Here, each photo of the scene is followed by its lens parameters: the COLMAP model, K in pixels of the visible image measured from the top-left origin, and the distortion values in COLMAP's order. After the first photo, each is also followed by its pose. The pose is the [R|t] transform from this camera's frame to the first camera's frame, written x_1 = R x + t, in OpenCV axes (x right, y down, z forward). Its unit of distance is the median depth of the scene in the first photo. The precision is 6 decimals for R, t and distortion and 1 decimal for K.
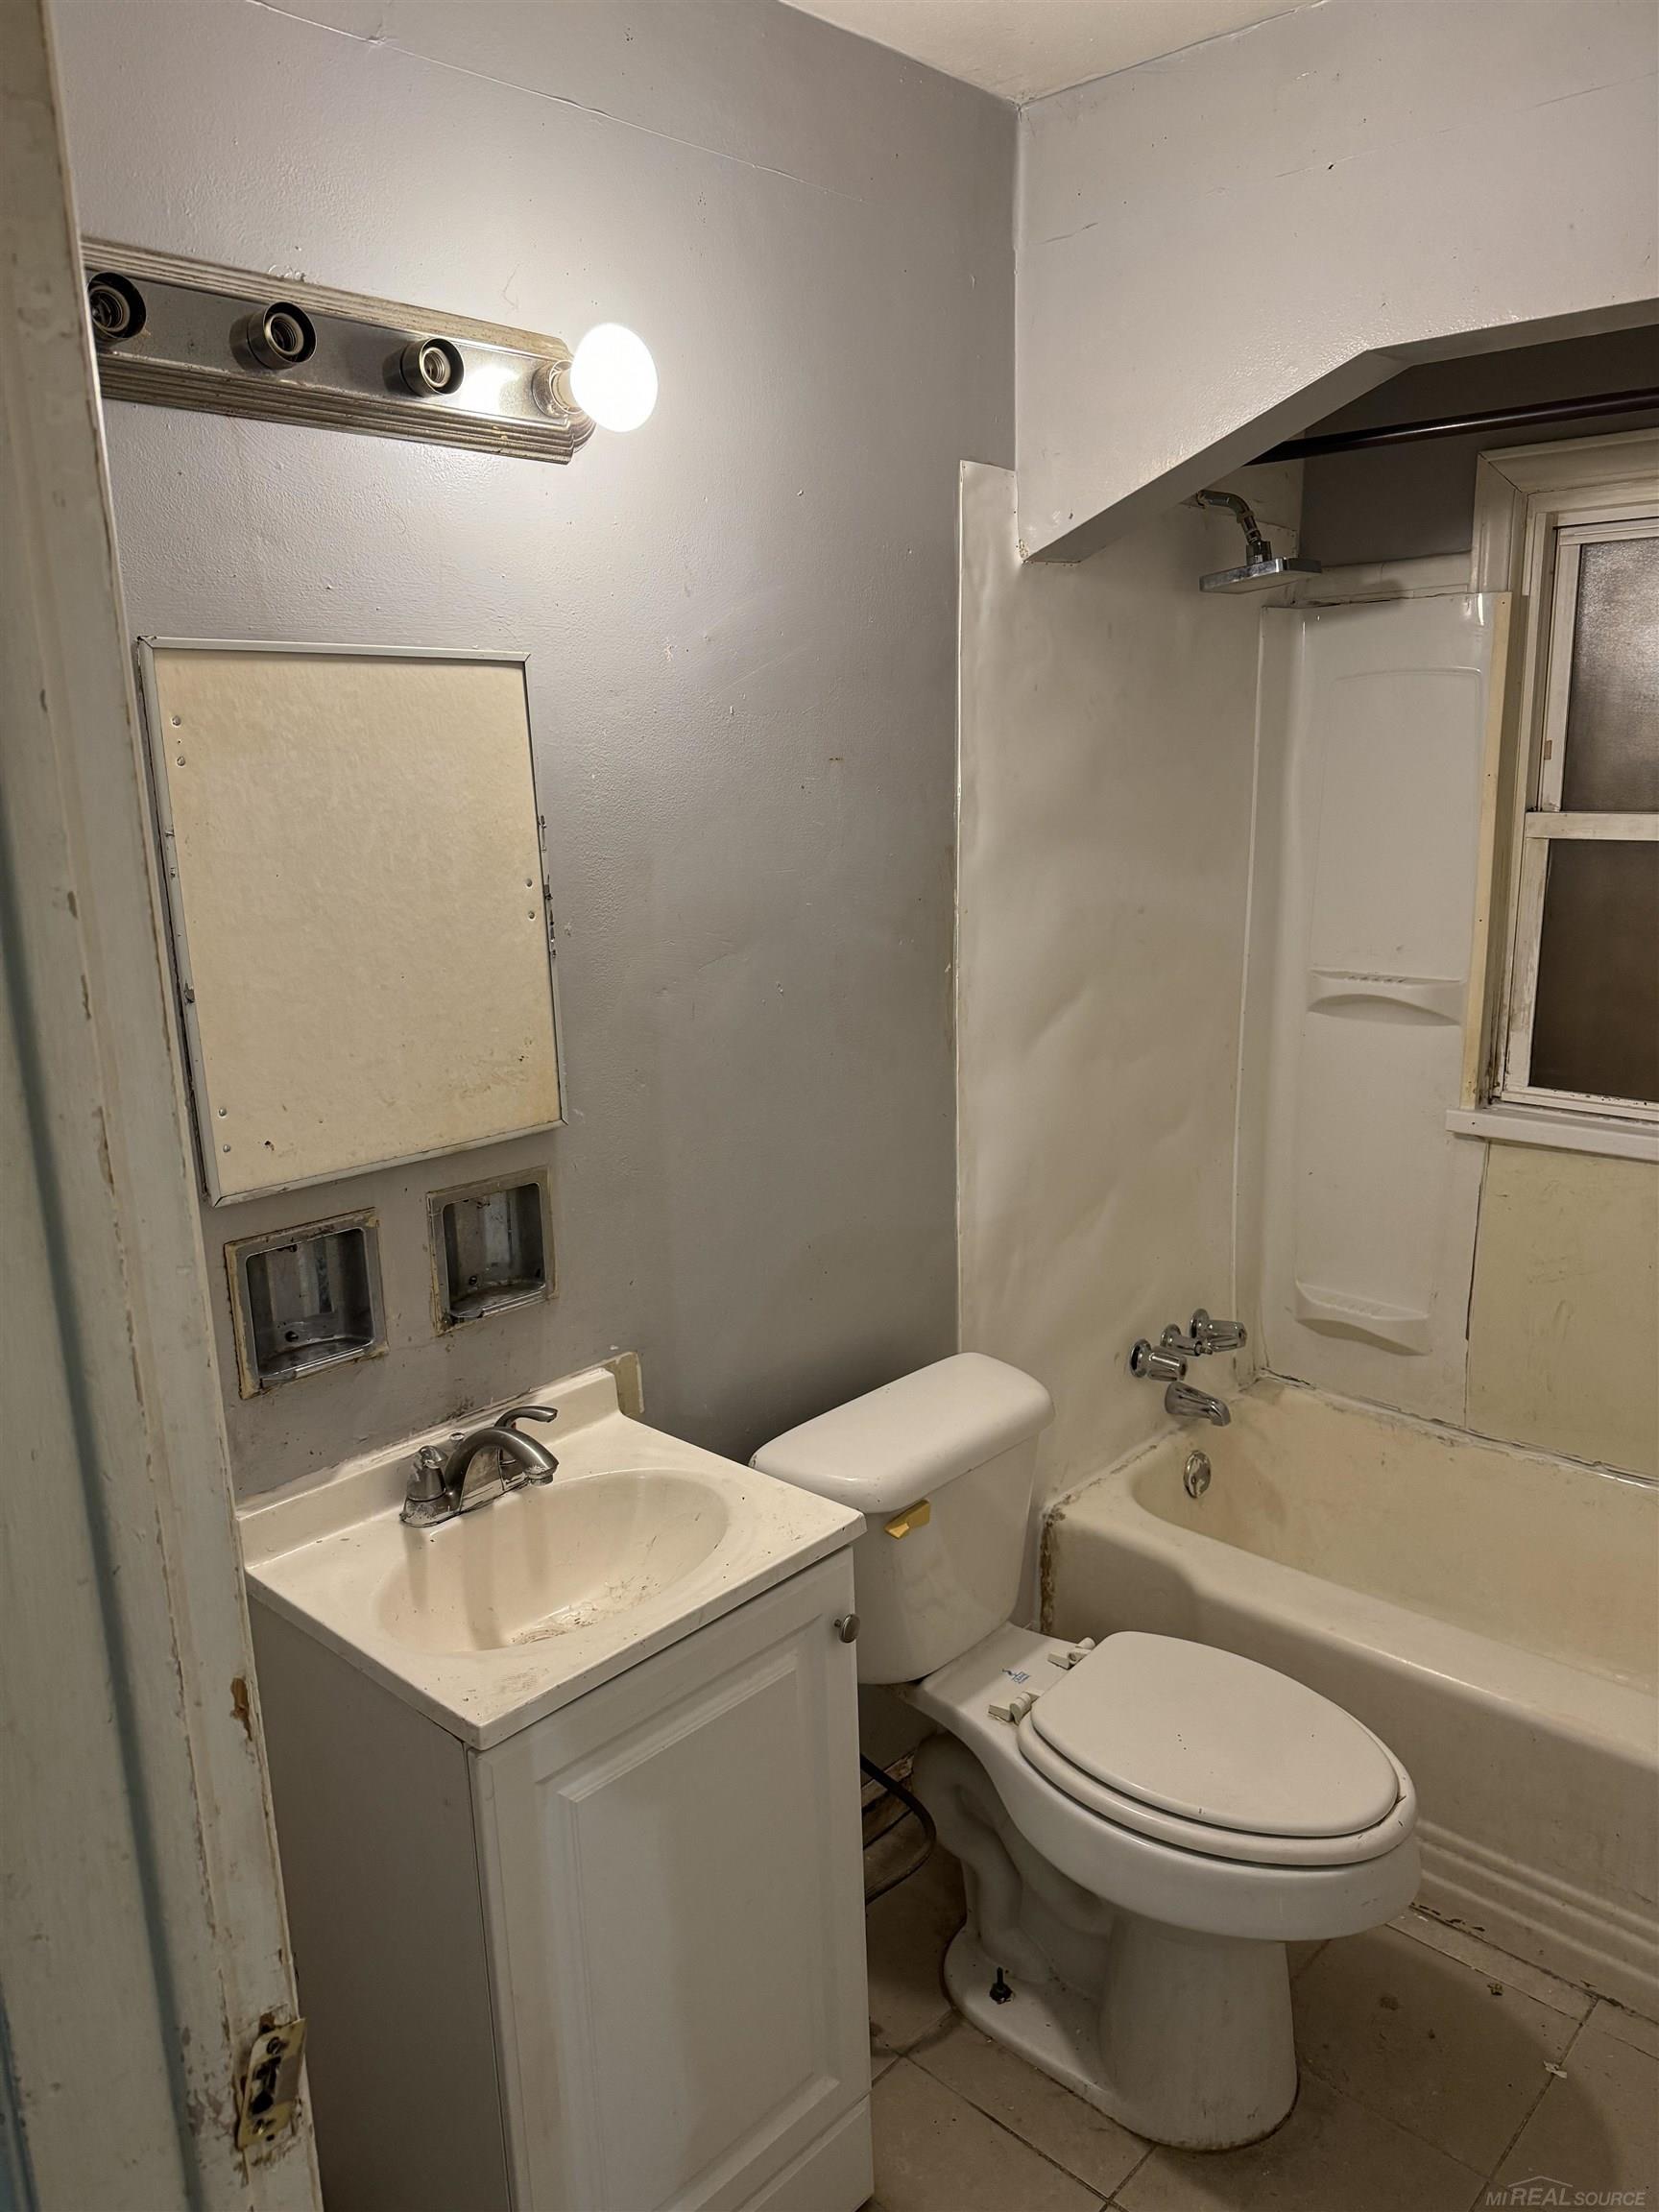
lens RADIAL K [[1567.6, 0, 829.5], [0, 1567.6, 1106.0], [0, 0, 1]] dist [-0.001688, -0.009597]
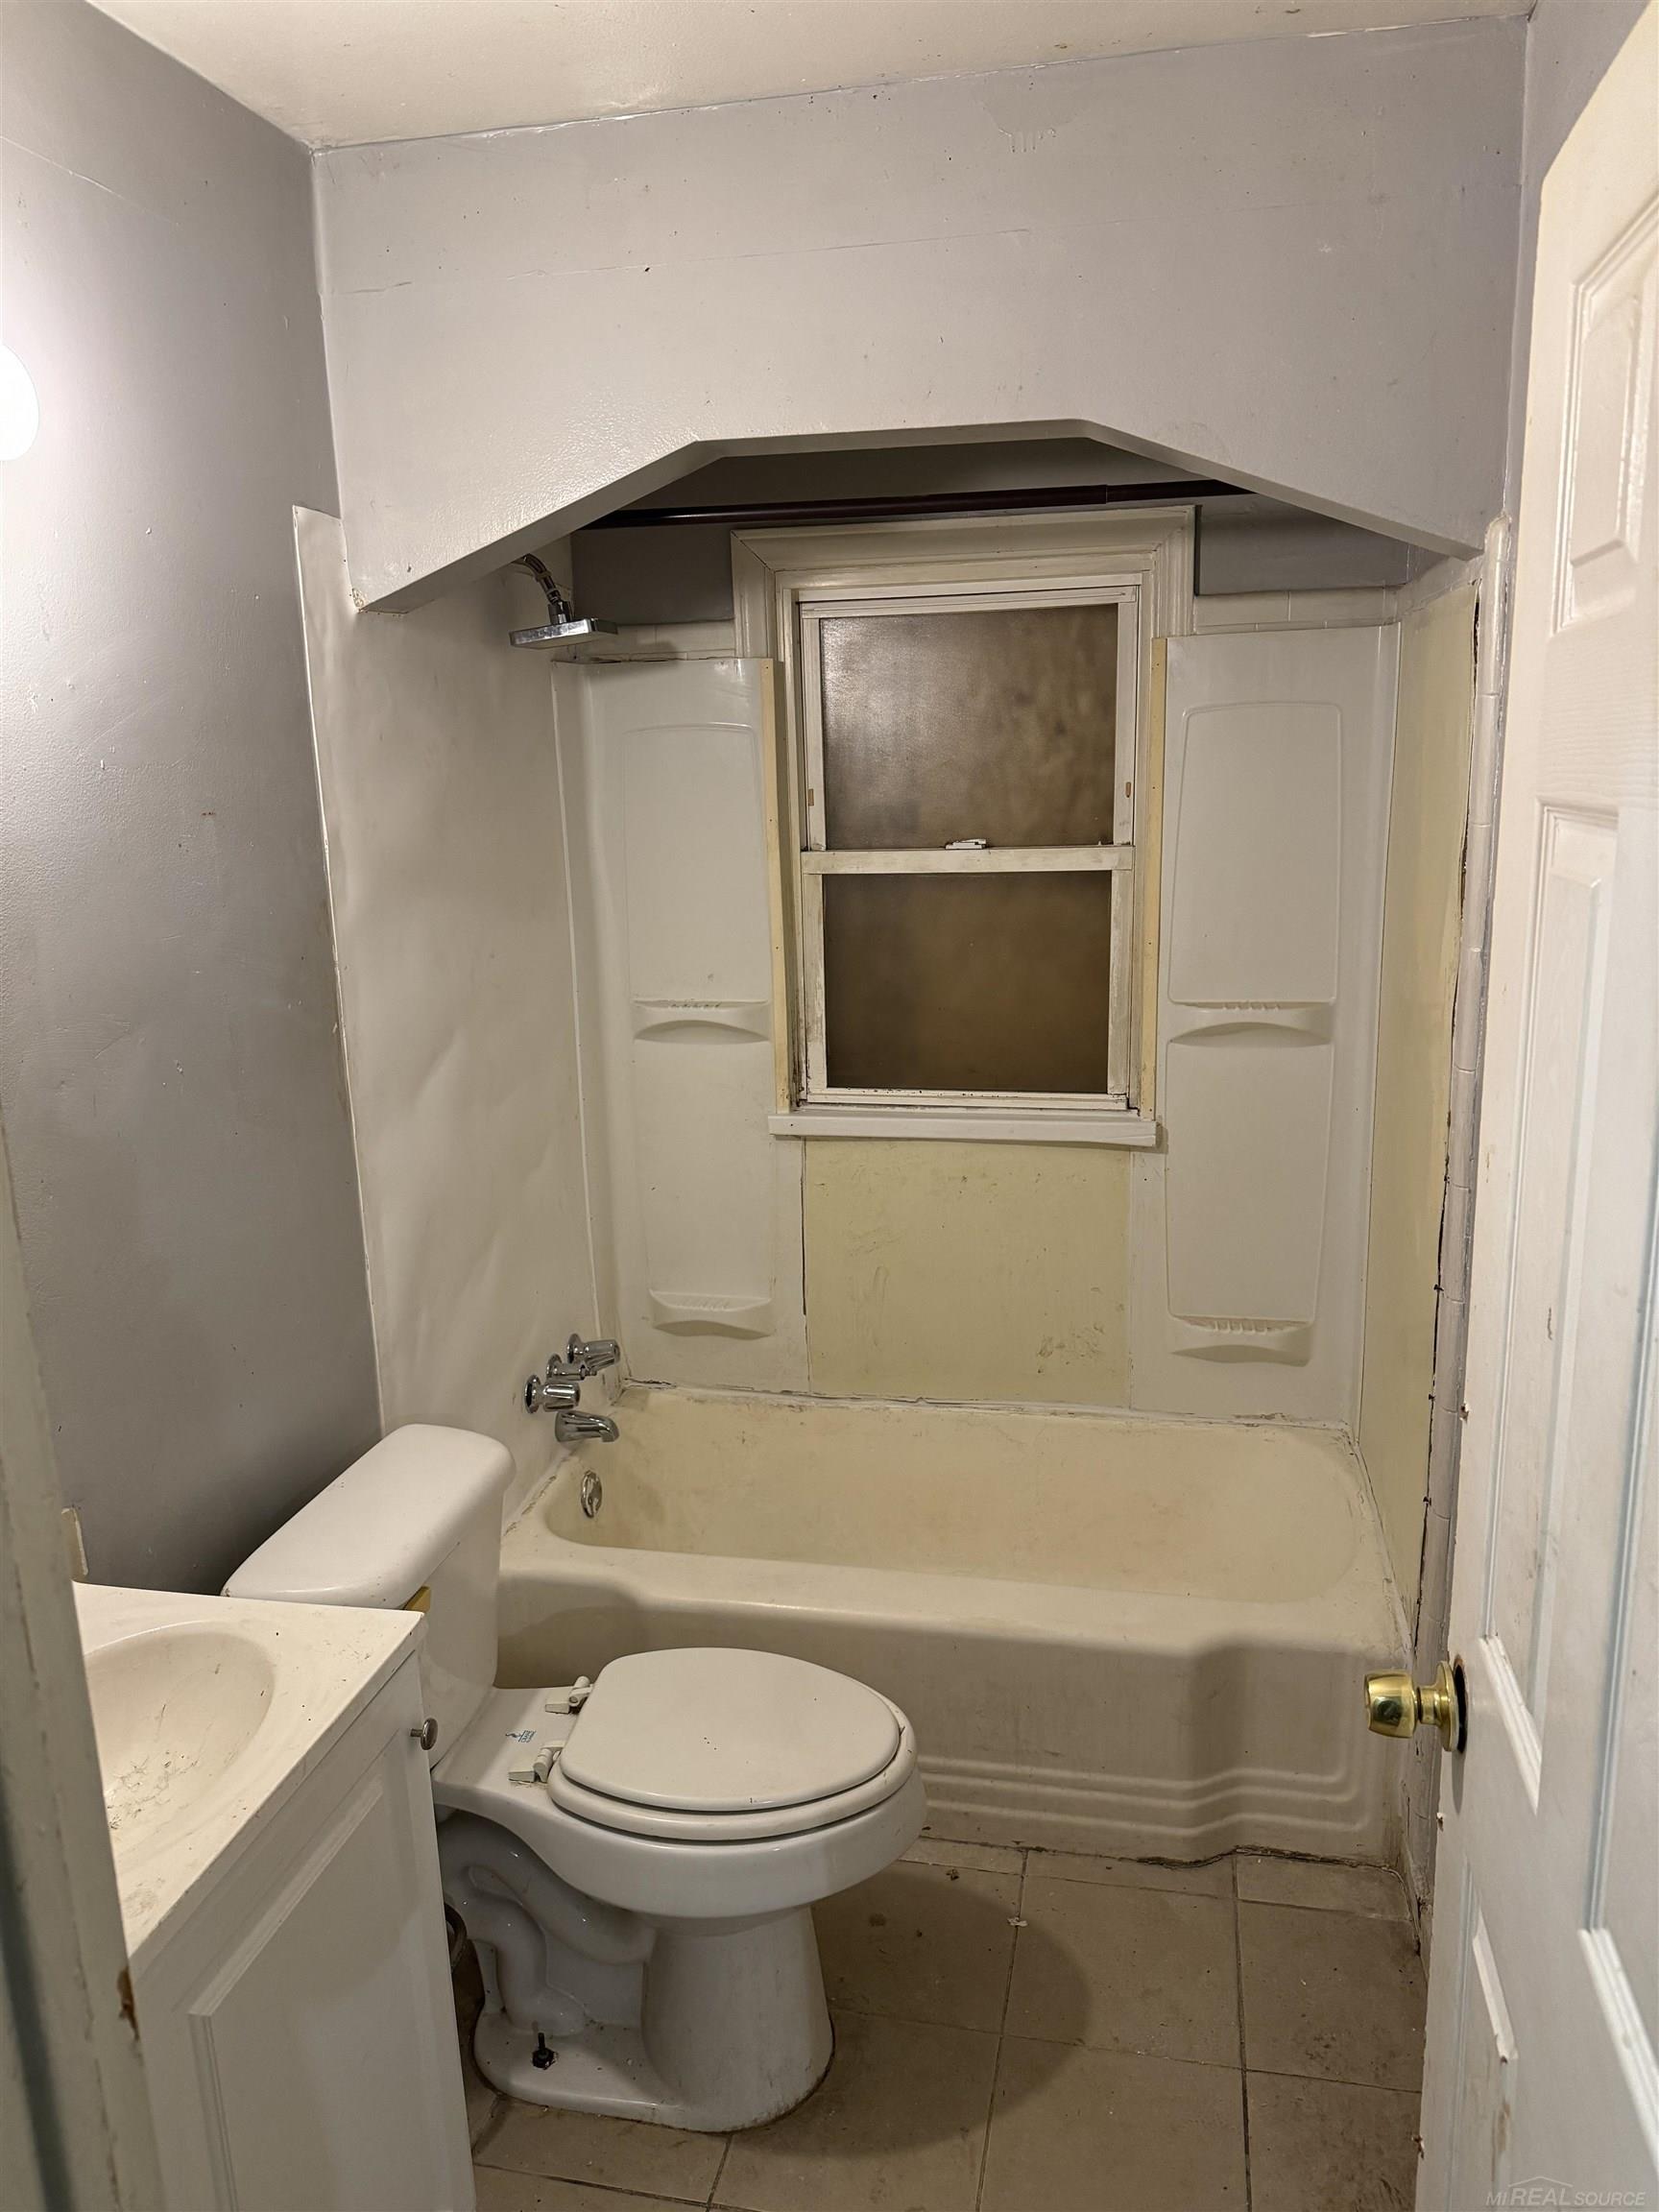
lens RADIAL K [[1549.1, 0, 828.8], [0, 1549.1, 1089.3], [0, 0, 1]] dist [0.047567, -0.091556]
pose [[0.851311, -0.106177, 0.513806, -0.142291], [0.119452, 0.992814, 0.007247, -0.020354], [-0.510883, 0.055206, 0.857876, 0.027904]]
